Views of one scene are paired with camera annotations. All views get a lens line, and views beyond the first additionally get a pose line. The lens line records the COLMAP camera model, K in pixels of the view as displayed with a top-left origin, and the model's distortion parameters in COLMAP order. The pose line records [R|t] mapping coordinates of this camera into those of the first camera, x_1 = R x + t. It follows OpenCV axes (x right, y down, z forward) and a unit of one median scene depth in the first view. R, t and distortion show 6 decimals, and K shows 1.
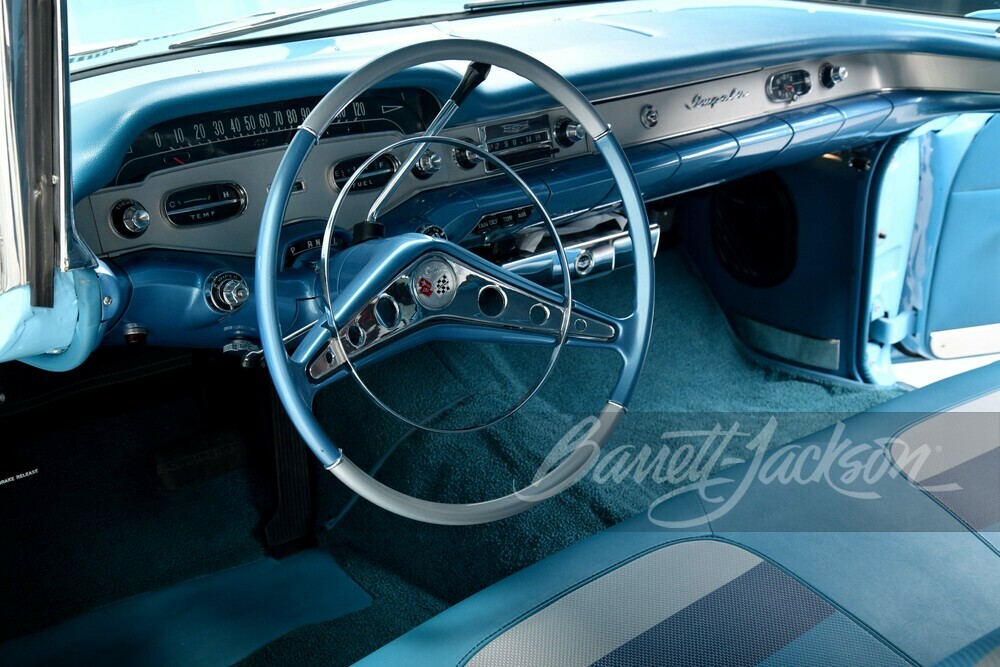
lens RADIAL K [[1370.9, 0, 506.2], [0, 1370.9, 338.6], [0, 0, 1]] dist [0.226453, 0.000000]
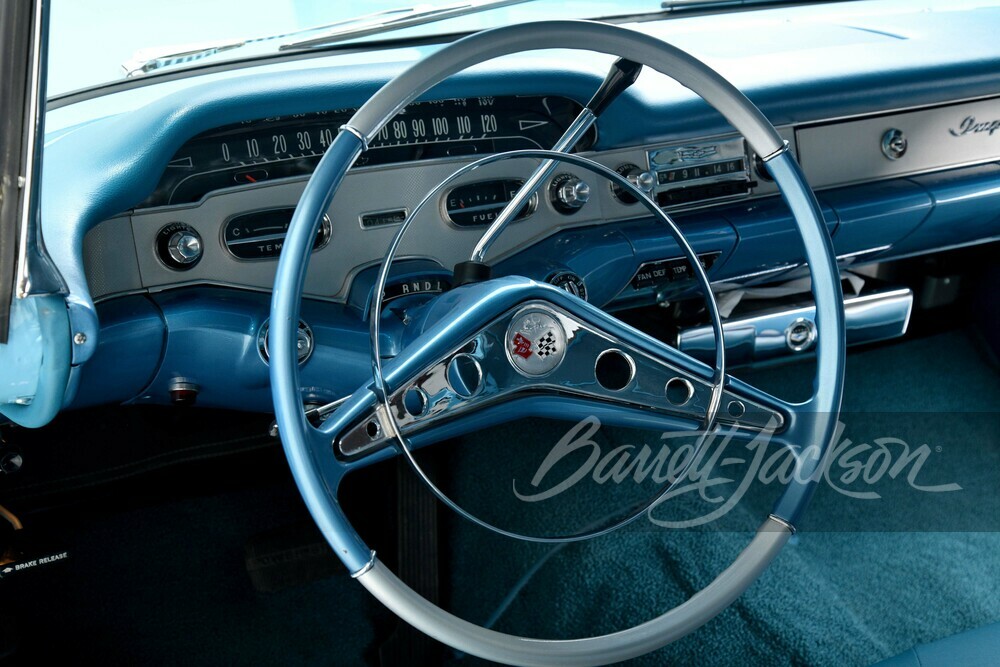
lens RADIAL K [[1617.8, 0, 494.9], [0, 1617.8, 337.0], [0, 0, 1]] dist [0.350768, 0.000000]
pose [[0.979361, 0.047339, -0.196495, 0.094338], [-0.058904, 0.996833, -0.053431, 0.005849], [0.193343, 0.063902, 0.979048, 0.106952]]
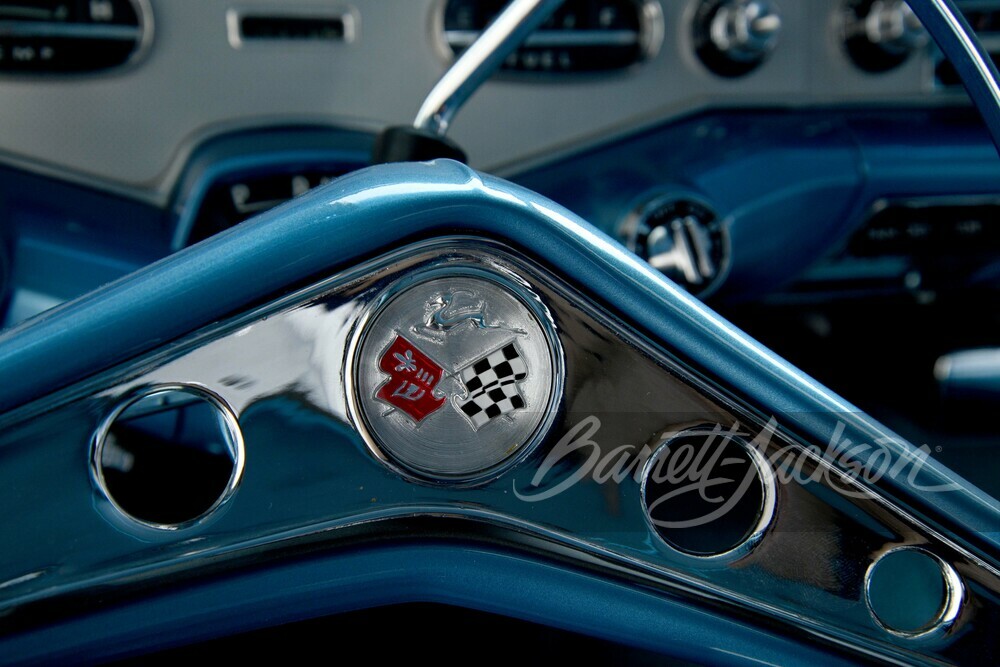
lens RADIAL K [[1461.4, 0, 498.9], [0, 1461.4, 324.2], [0, 0, 1]] dist [0.176954, 0.000000]
pose [[0.914093, 0.178348, -0.364179, 0.041291], [-0.193699, 0.981044, -0.005743, -0.044406], [0.356251, 0.075791, 0.931311, 0.708373]]
